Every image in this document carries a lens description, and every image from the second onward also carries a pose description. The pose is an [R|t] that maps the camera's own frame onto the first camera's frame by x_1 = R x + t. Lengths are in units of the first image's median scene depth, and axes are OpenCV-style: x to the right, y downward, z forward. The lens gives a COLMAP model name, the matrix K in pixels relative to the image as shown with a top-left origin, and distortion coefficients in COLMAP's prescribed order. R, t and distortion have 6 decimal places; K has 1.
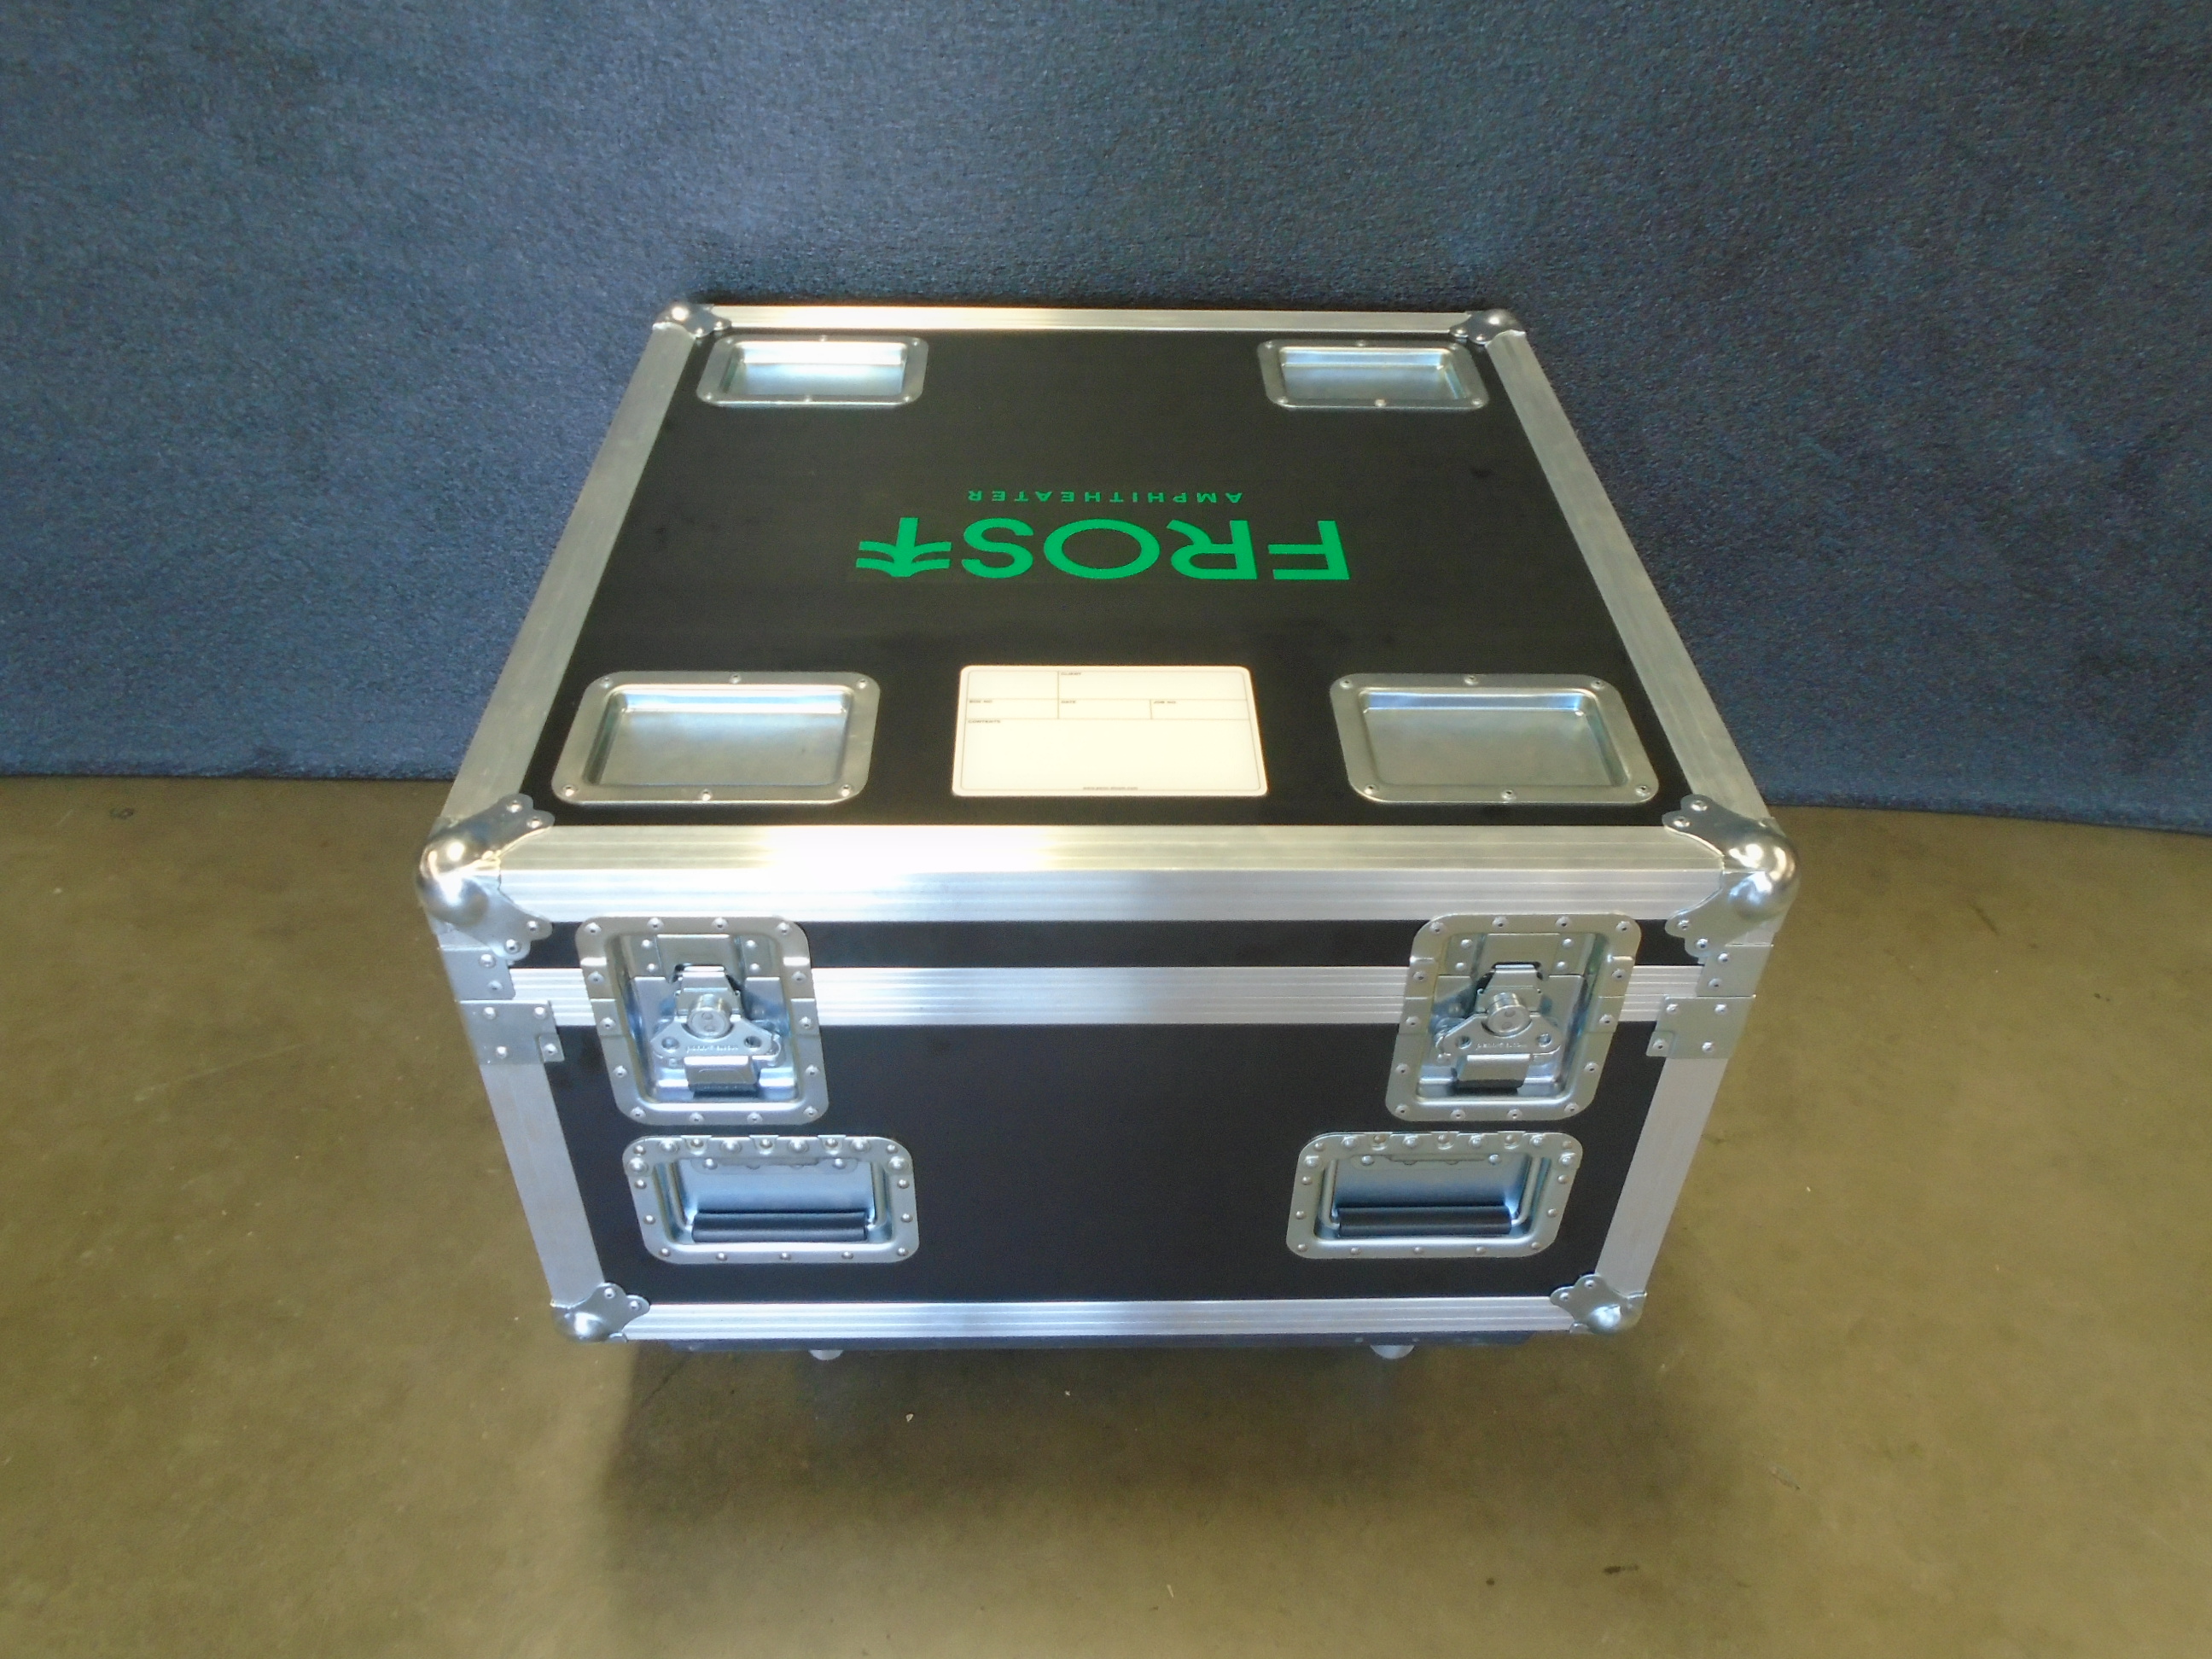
lens RADIAL K [[1697.3, 0, 1073.9], [0, 1697.3, 826.4], [0, 0, 1]] dist [-0.008782, 0.003146]
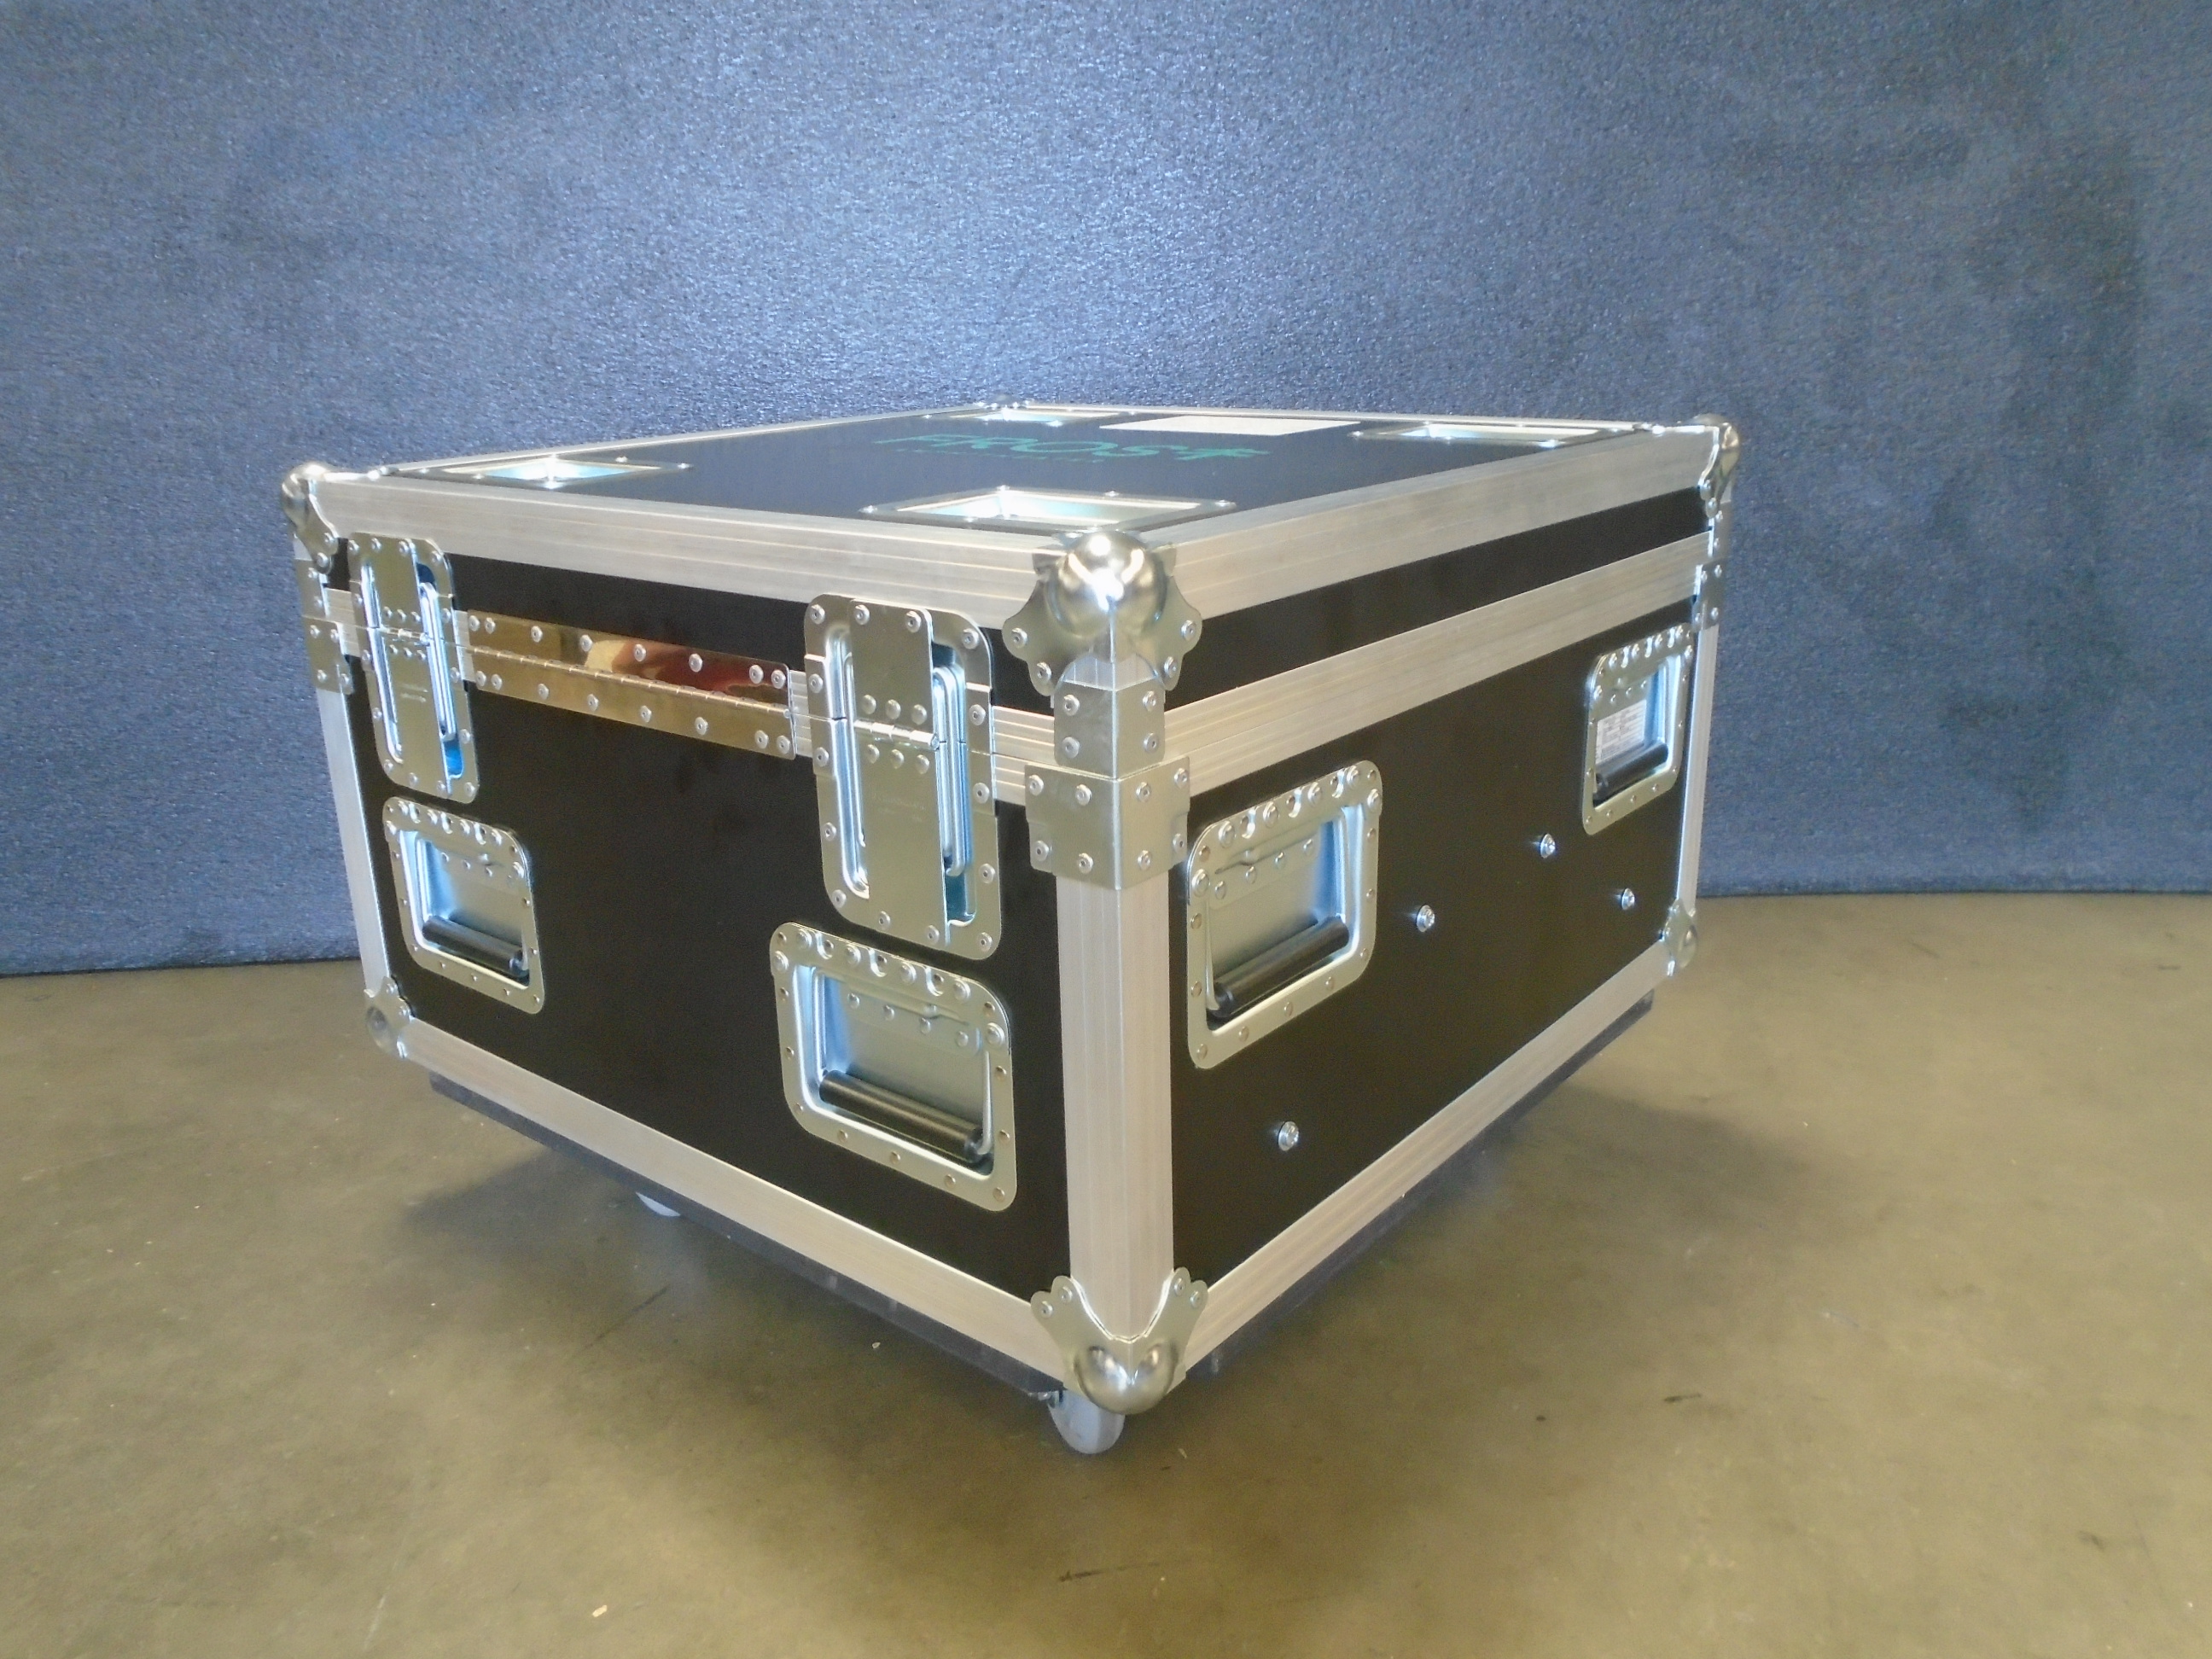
lens RADIAL K [[1697.2, 0, 1075.3], [0, 1697.2, 817.4], [0, 0, 1]] dist [-0.007549, -0.000054]
pose [[0.996860, -0.056524, 0.055452, -0.021997], [0.073076, 0.926402, -0.369377, 0.362701], [-0.030492, 0.372270, 0.927623, 0.053357]]
